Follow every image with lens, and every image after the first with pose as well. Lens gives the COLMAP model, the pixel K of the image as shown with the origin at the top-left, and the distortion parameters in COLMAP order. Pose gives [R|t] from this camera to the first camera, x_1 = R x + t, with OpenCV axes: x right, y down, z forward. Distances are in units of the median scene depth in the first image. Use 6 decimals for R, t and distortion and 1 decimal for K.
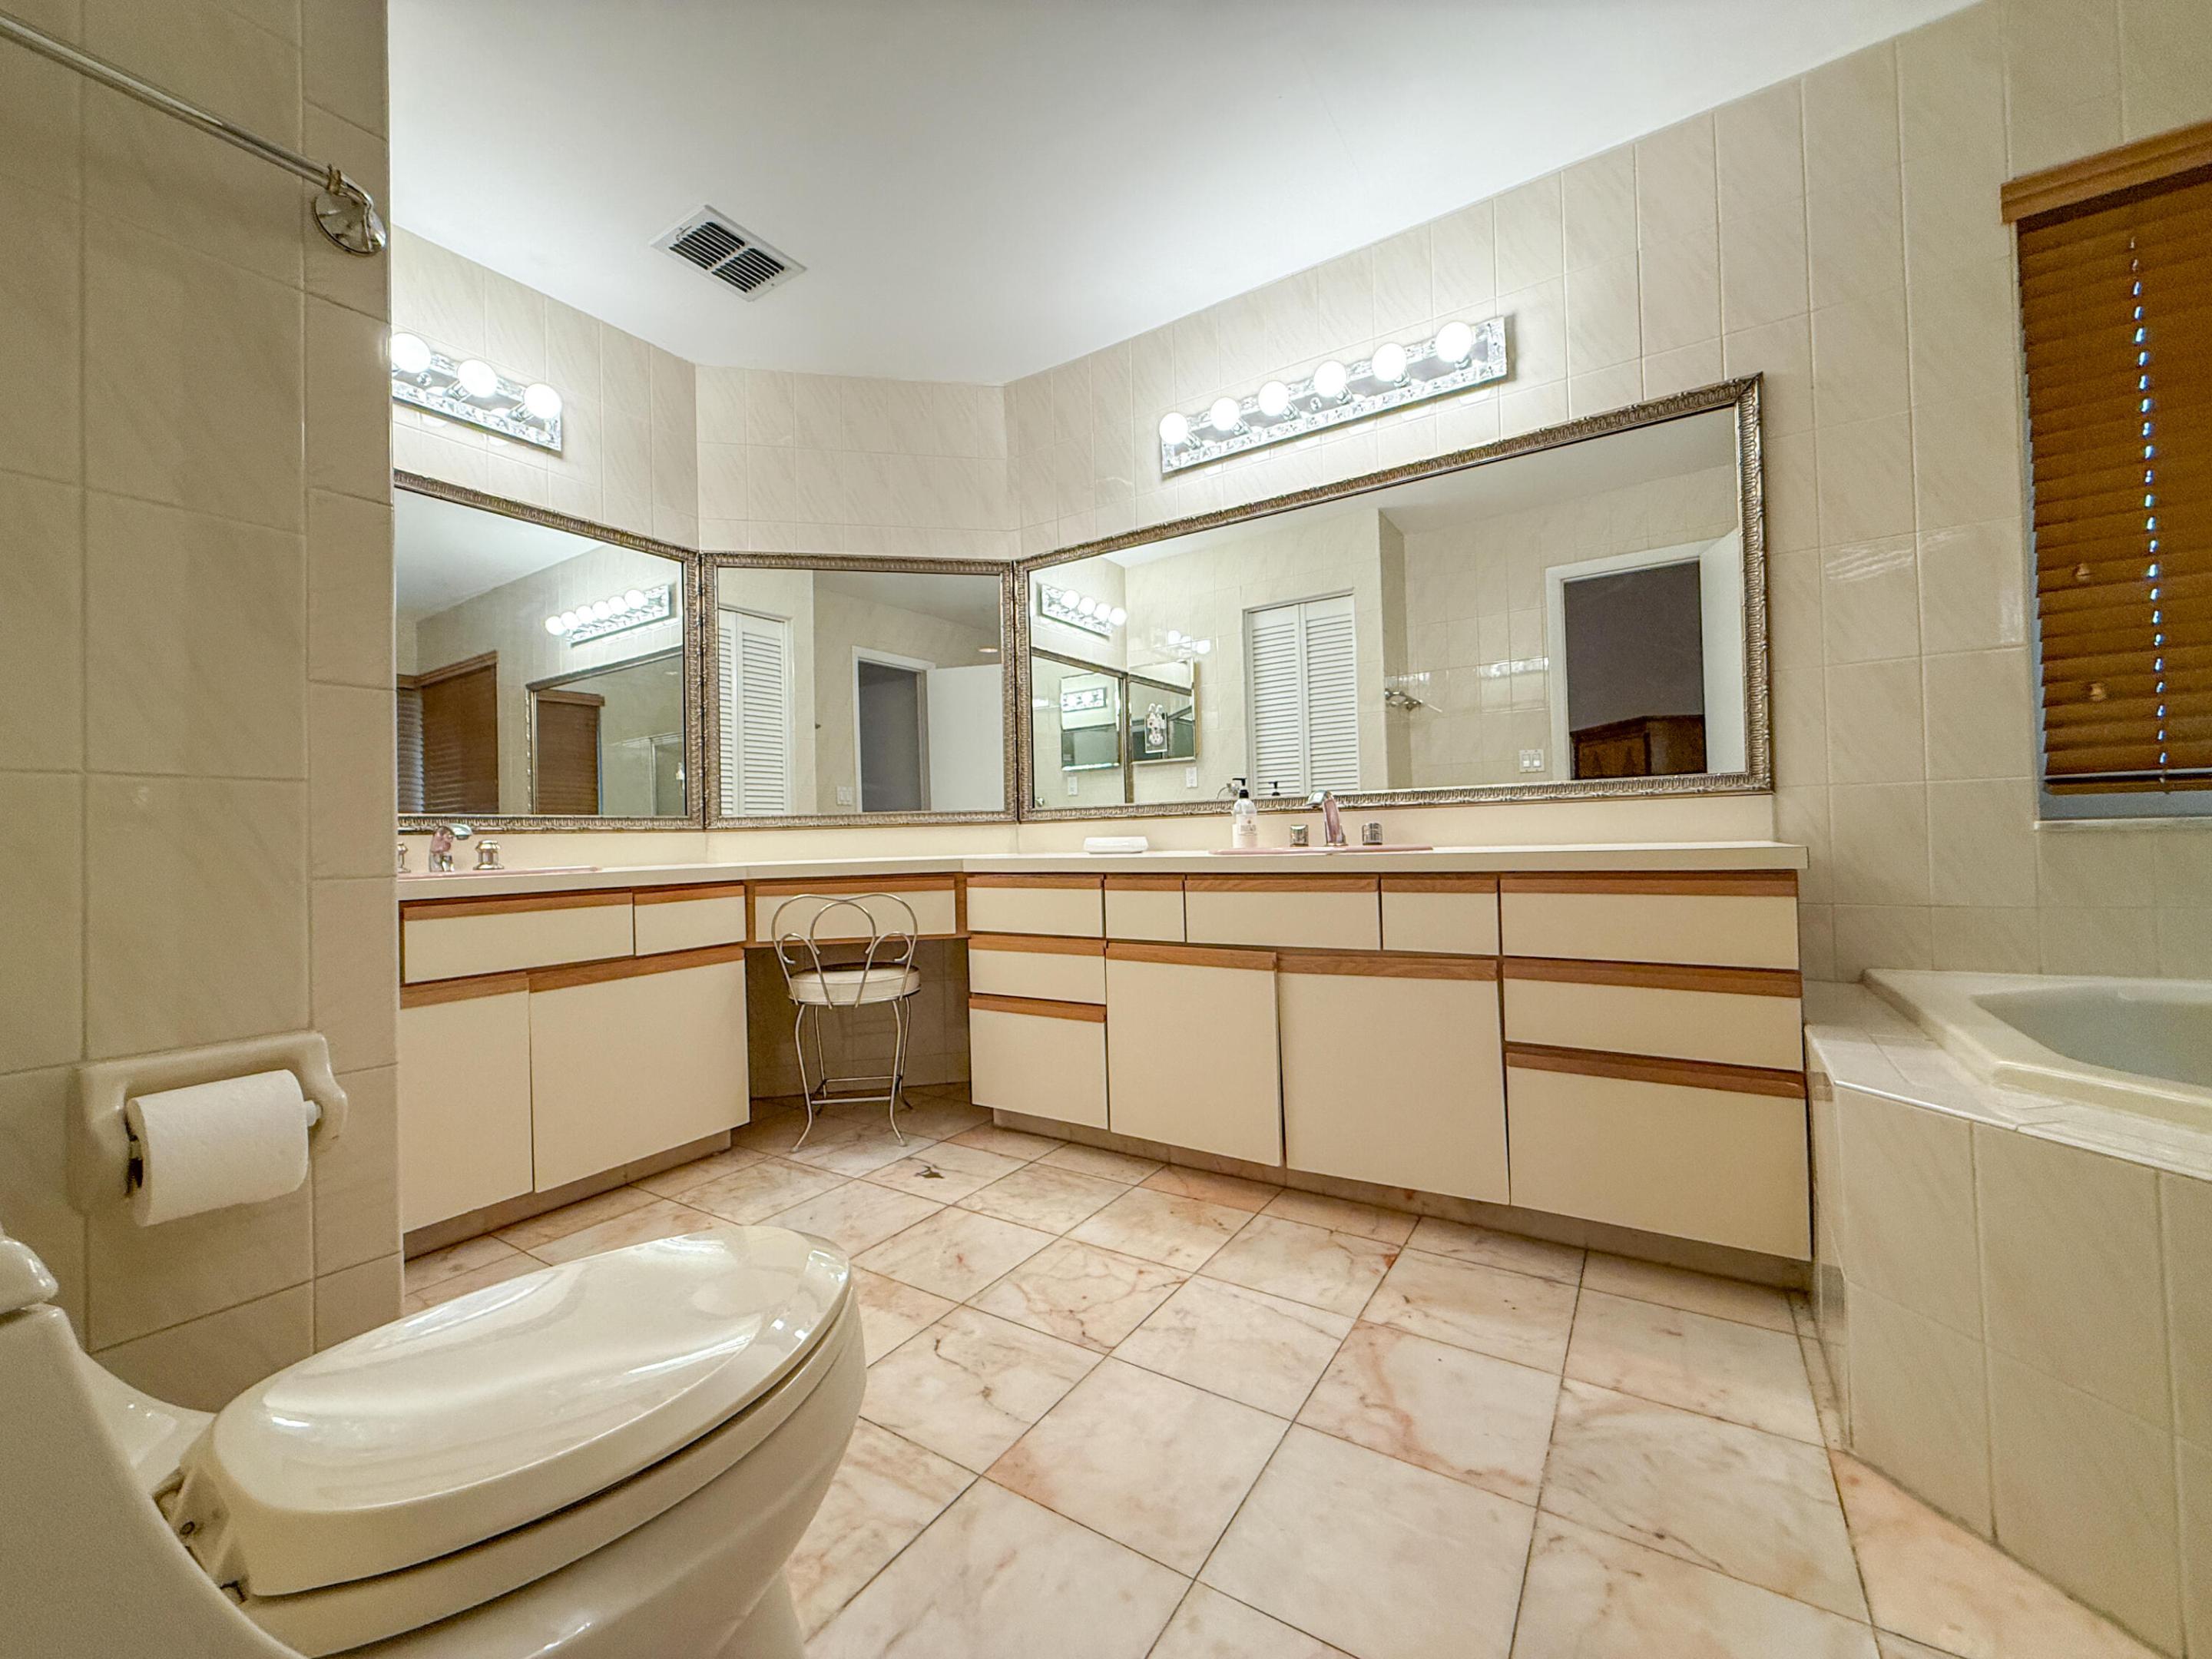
lens RADIAL K [[879.8, 0, 1094.7], [0, 879.8, 825.1], [0, 0, 1]] dist [0.001807, -0.000473]
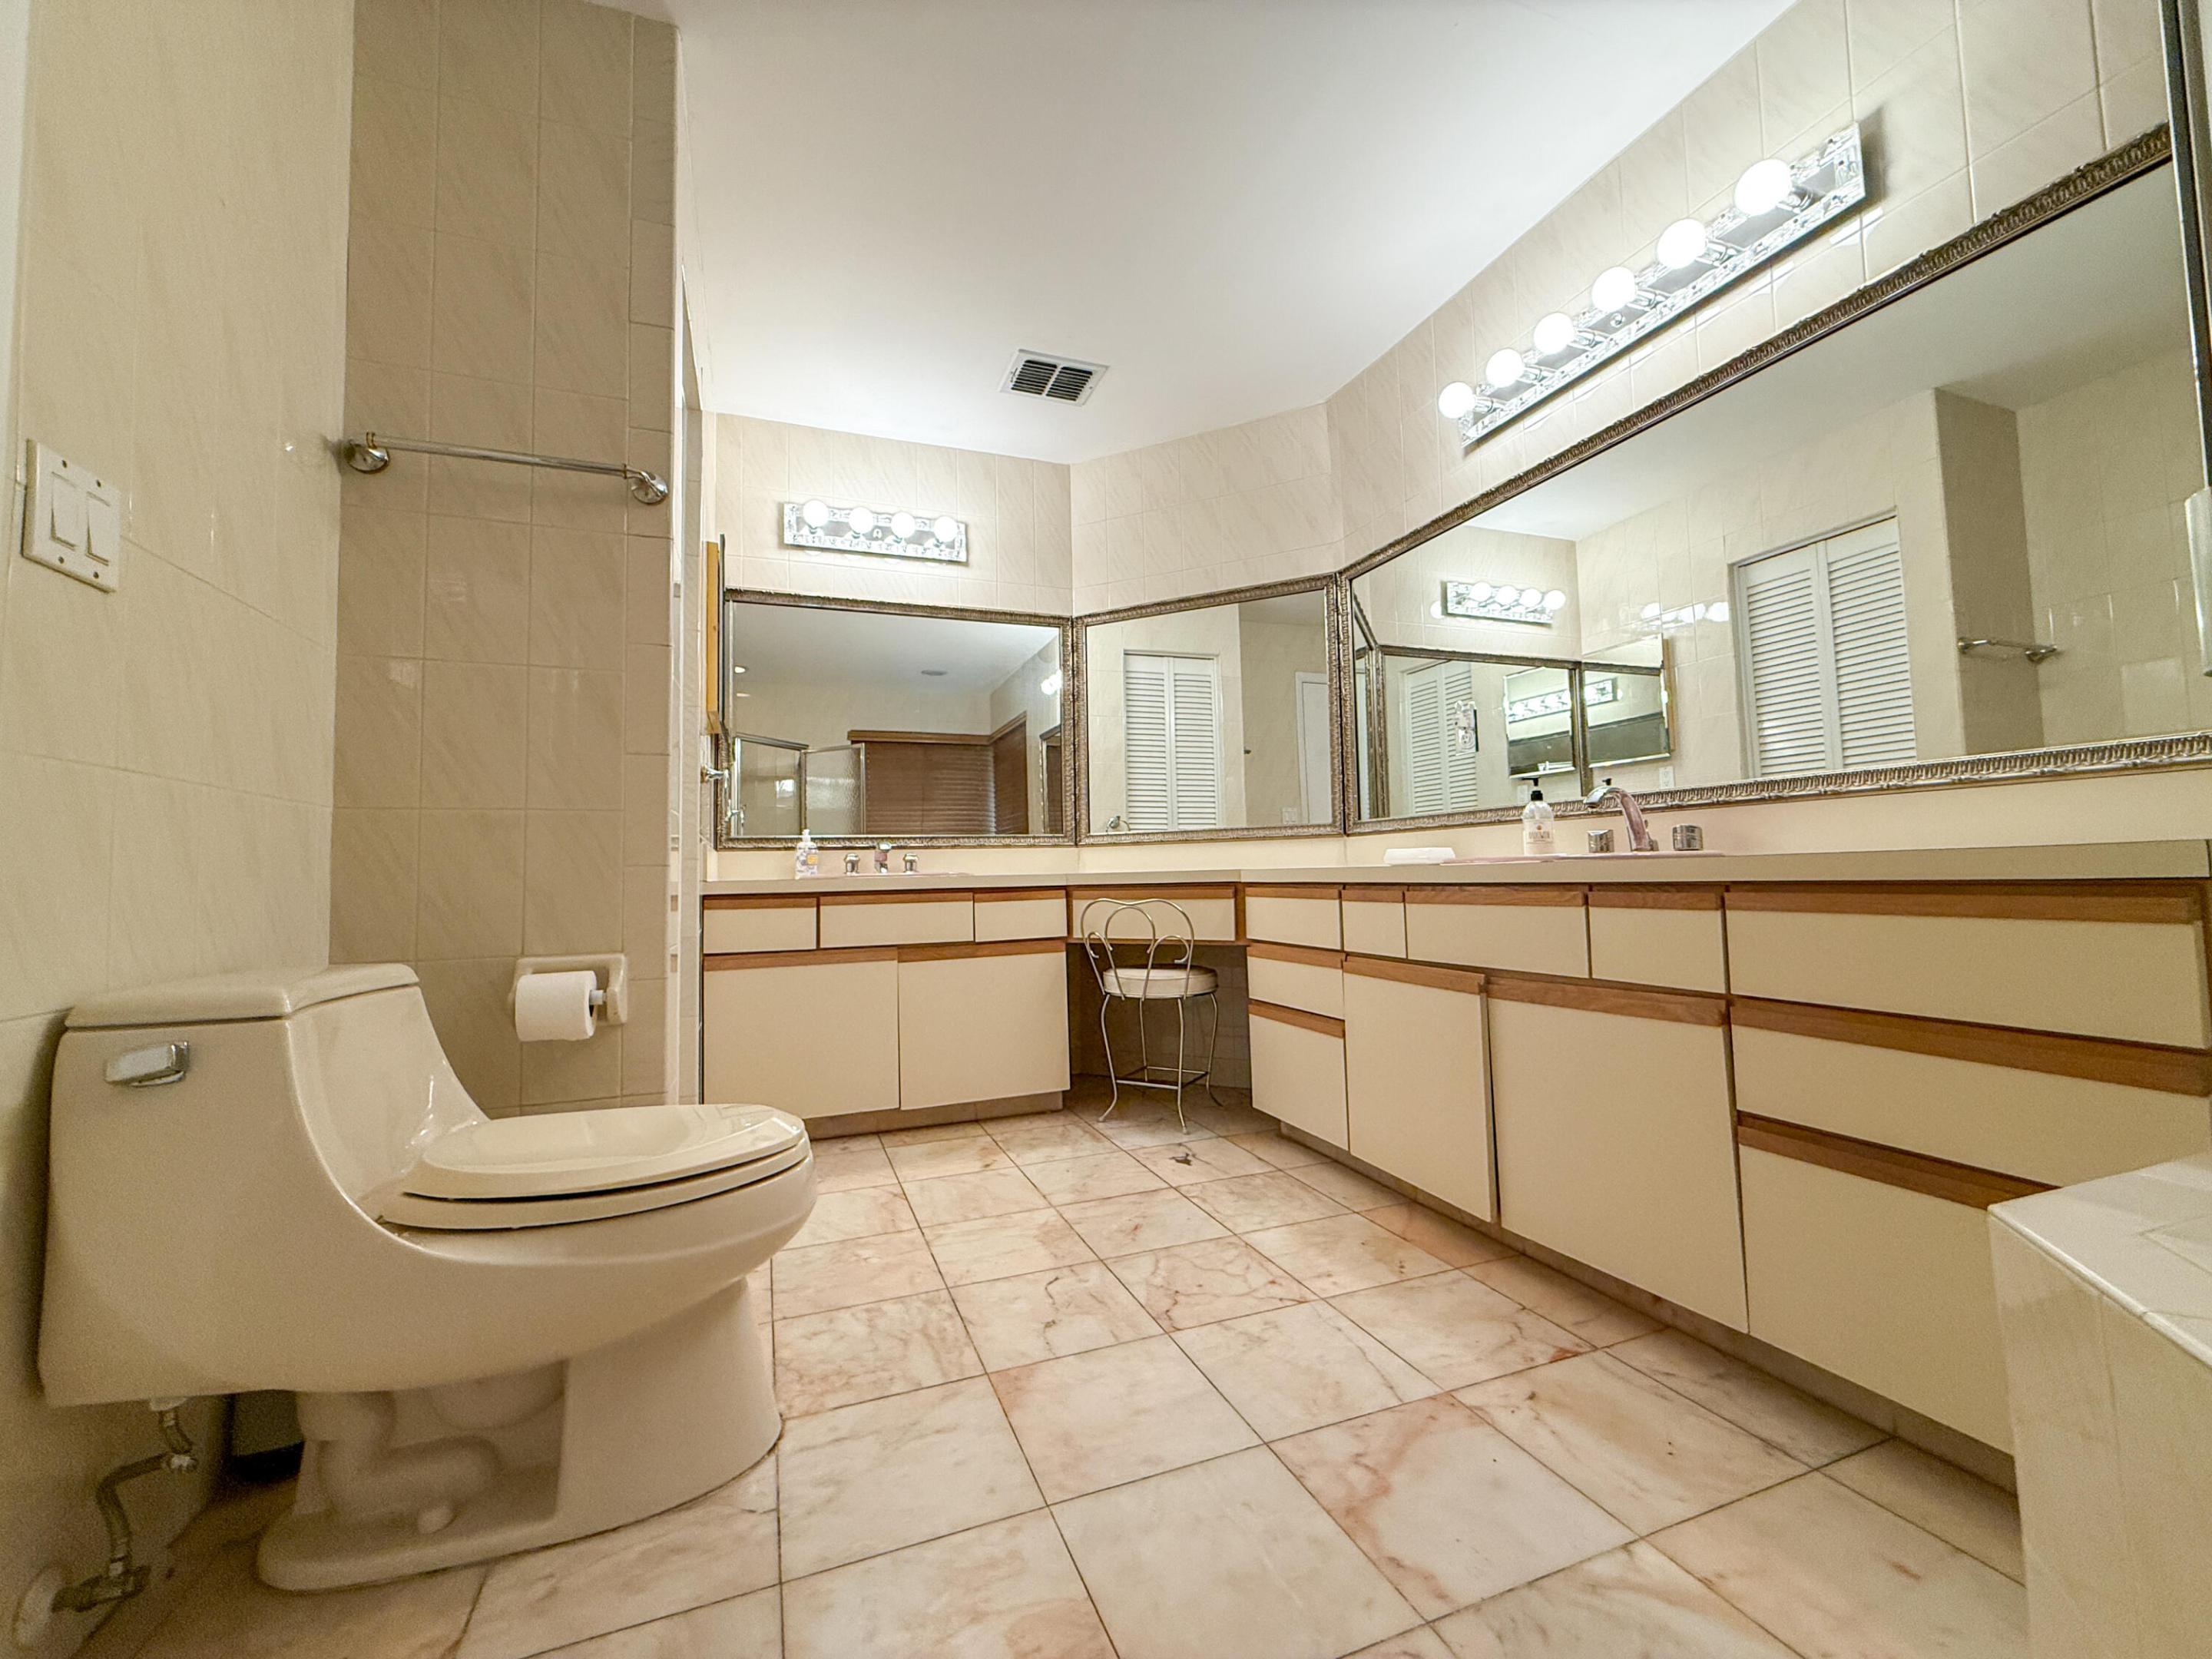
lens RADIAL K [[879.8, 0, 1094.7], [0, 879.8, 825.1], [0, 0, 1]] dist [0.001807, -0.000473]
pose [[0.807210, -0.025011, -0.589735, 0.362552], [0.009714, 0.999529, -0.029096, 0.015818], [0.590185, 0.017758, 0.807073, 0.055609]]
